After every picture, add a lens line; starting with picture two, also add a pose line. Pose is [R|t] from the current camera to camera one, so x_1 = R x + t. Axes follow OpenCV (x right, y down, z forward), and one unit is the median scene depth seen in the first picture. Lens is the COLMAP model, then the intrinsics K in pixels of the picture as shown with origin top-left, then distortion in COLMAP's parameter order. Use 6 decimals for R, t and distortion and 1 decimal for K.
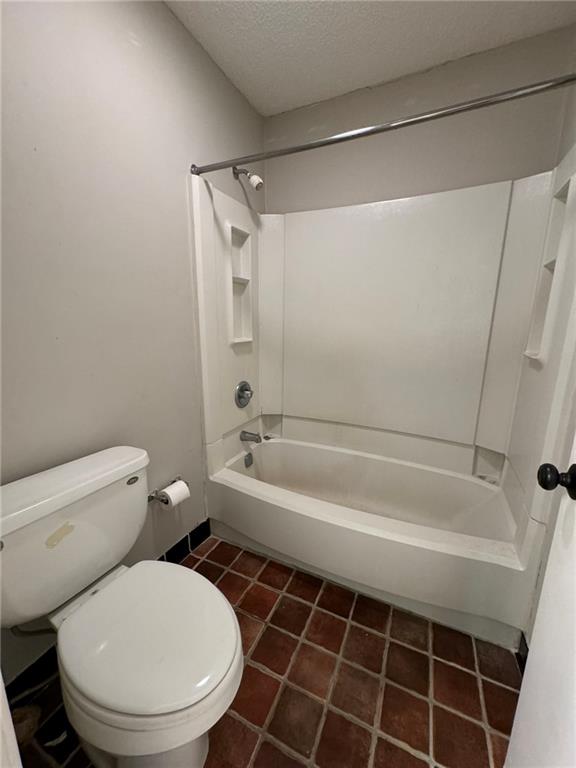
lens RADIAL K [[303.8, 0, 288.2], [0, 303.8, 385.8], [0, 0, 1]] dist [-0.003364, -0.000149]
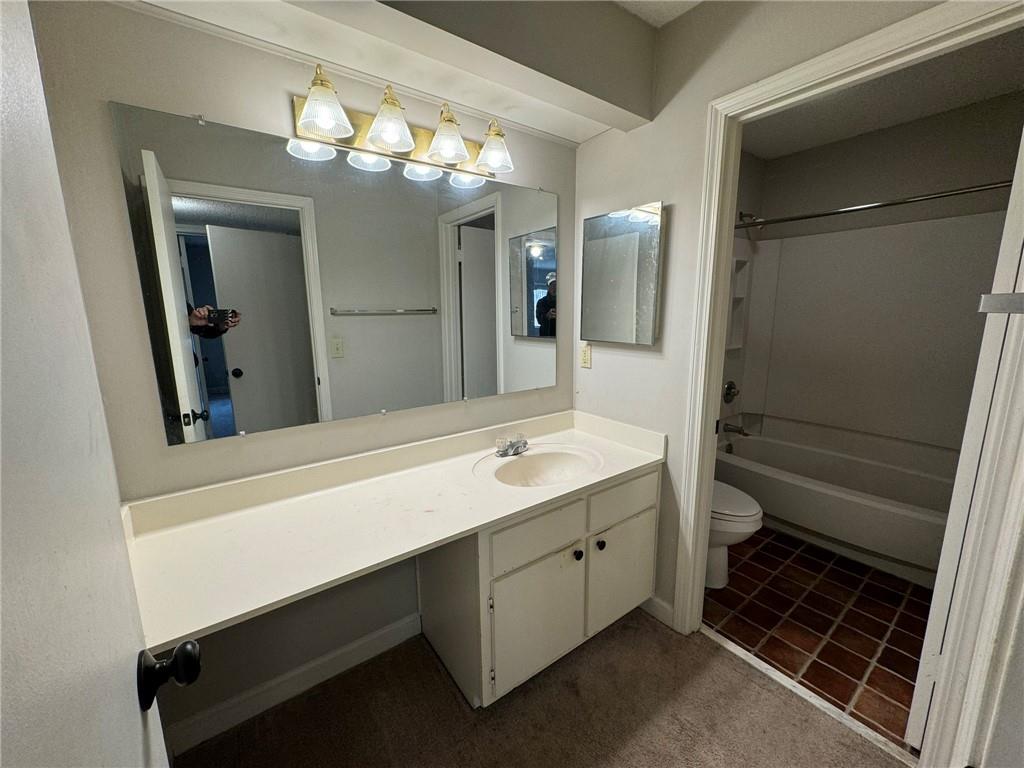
lens RADIAL K [[405.1, 0, 512.6], [0, 405.1, 378.7], [0, 0, 1]] dist [-0.003364, -0.000149]
pose [[0.882517, 0.068349, -0.465286, -0.160316], [-0.085821, 0.996175, -0.016444, 0.073075], [0.462383, 0.054444, 0.885007, -0.781020]]
